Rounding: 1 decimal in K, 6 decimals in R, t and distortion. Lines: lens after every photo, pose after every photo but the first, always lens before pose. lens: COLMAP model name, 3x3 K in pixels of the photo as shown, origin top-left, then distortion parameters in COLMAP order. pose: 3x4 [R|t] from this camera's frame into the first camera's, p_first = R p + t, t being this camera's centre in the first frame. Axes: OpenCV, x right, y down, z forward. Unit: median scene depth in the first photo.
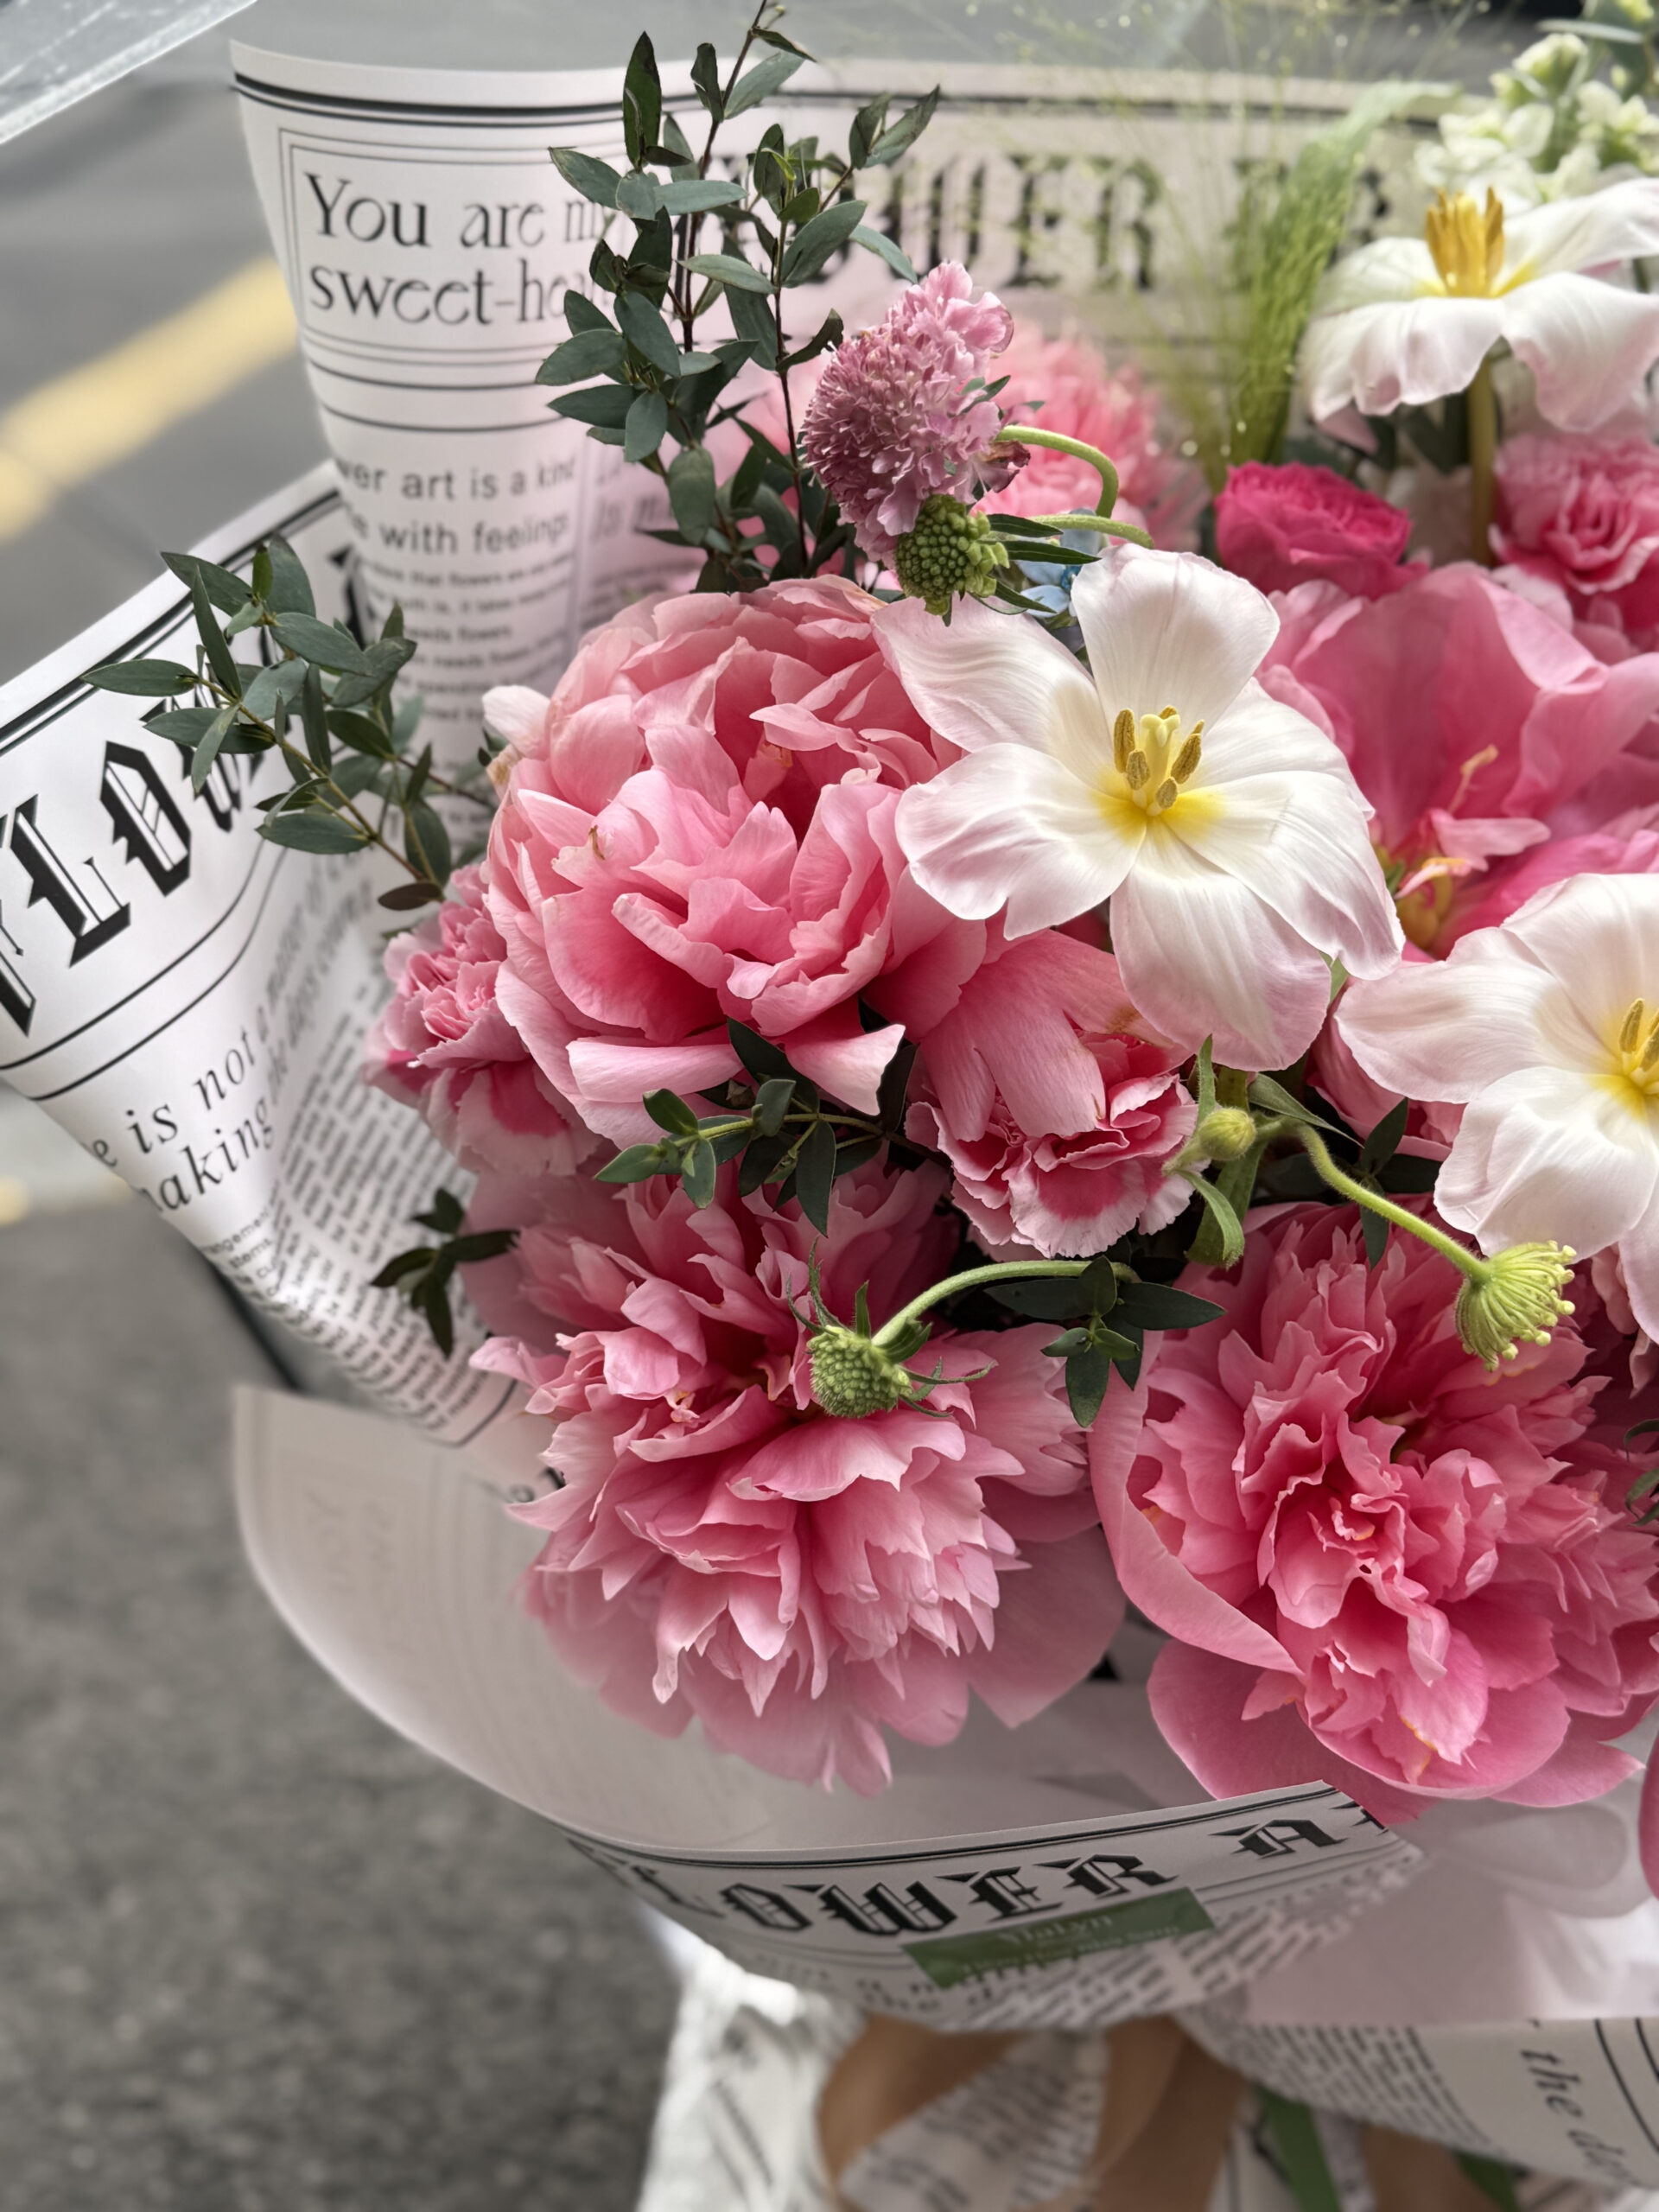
lens RADIAL K [[2767.9, 0, 846.4], [0, 2767.9, 1118.5], [0, 0, 1]] dist [0.075789, 0.000000]
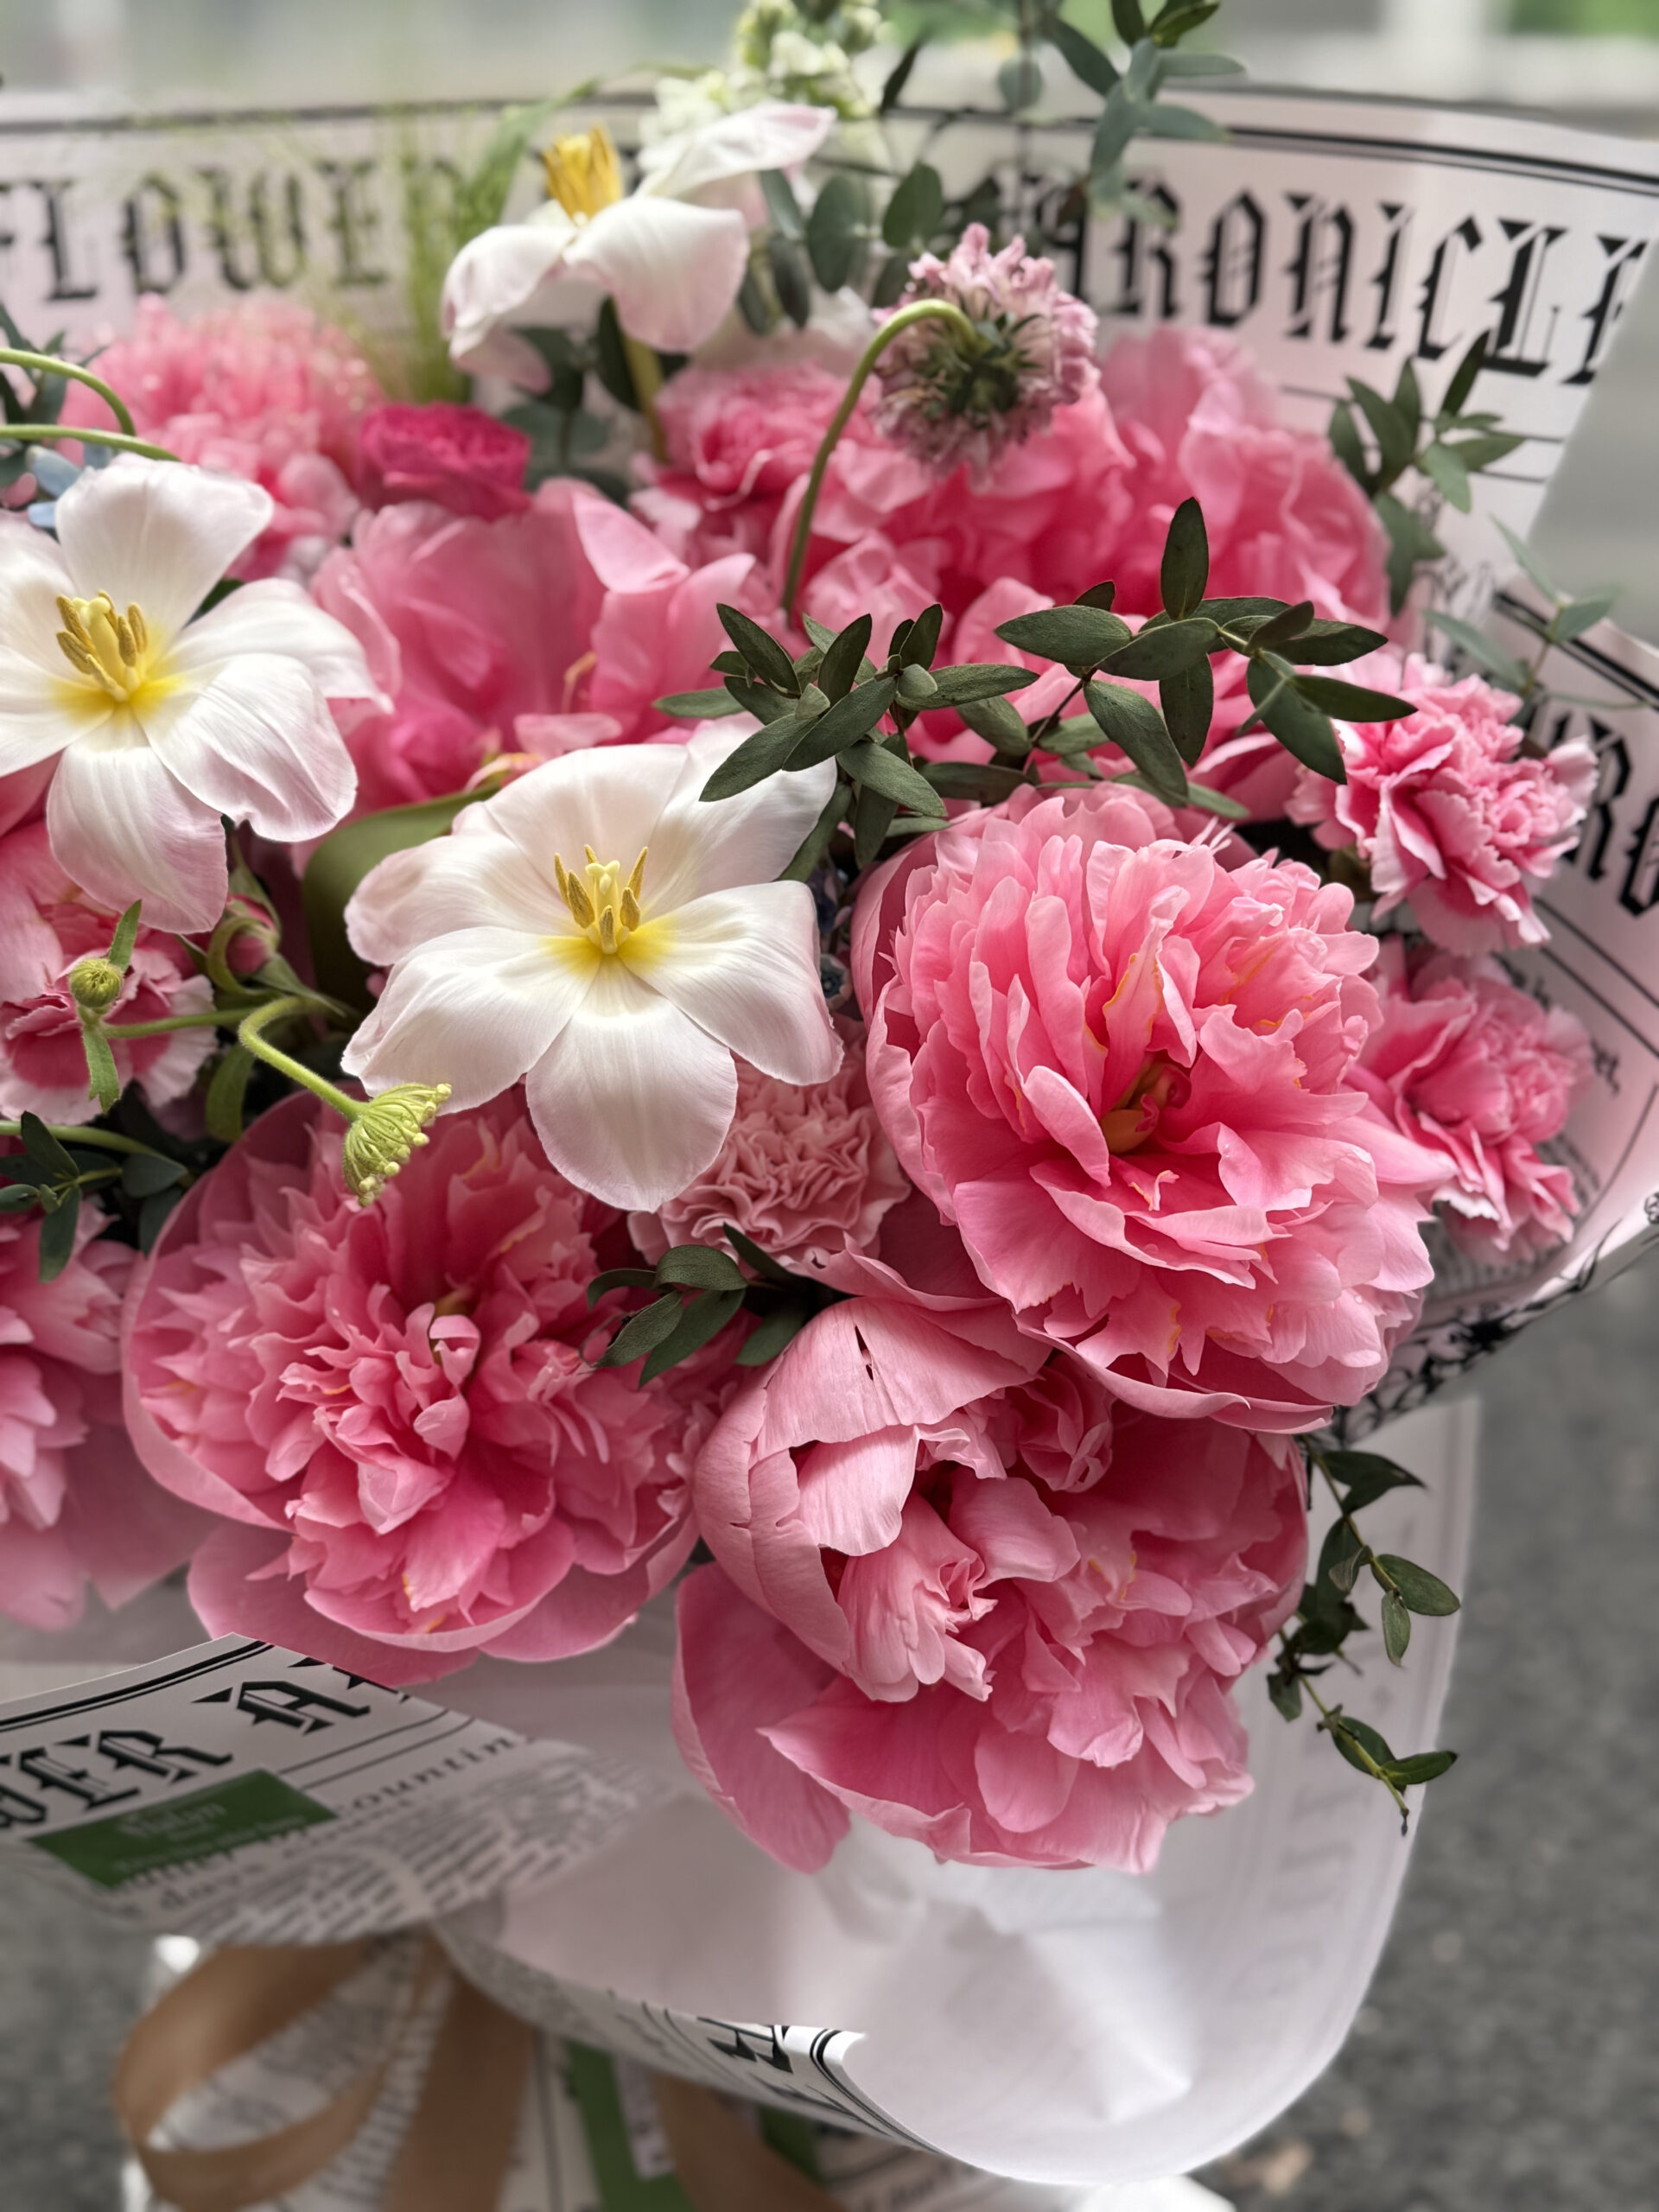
lens RADIAL K [[2767.9, 0, 834.9], [0, 2767.9, 1098.2], [0, 0, 1]] dist [0.075789, 0.000000]
pose [[0.983493, -0.030639, -0.178336, 0.535200], [0.015973, 0.996413, -0.083098, 0.126633], [0.180242, 0.078878, 0.980455, 0.022162]]
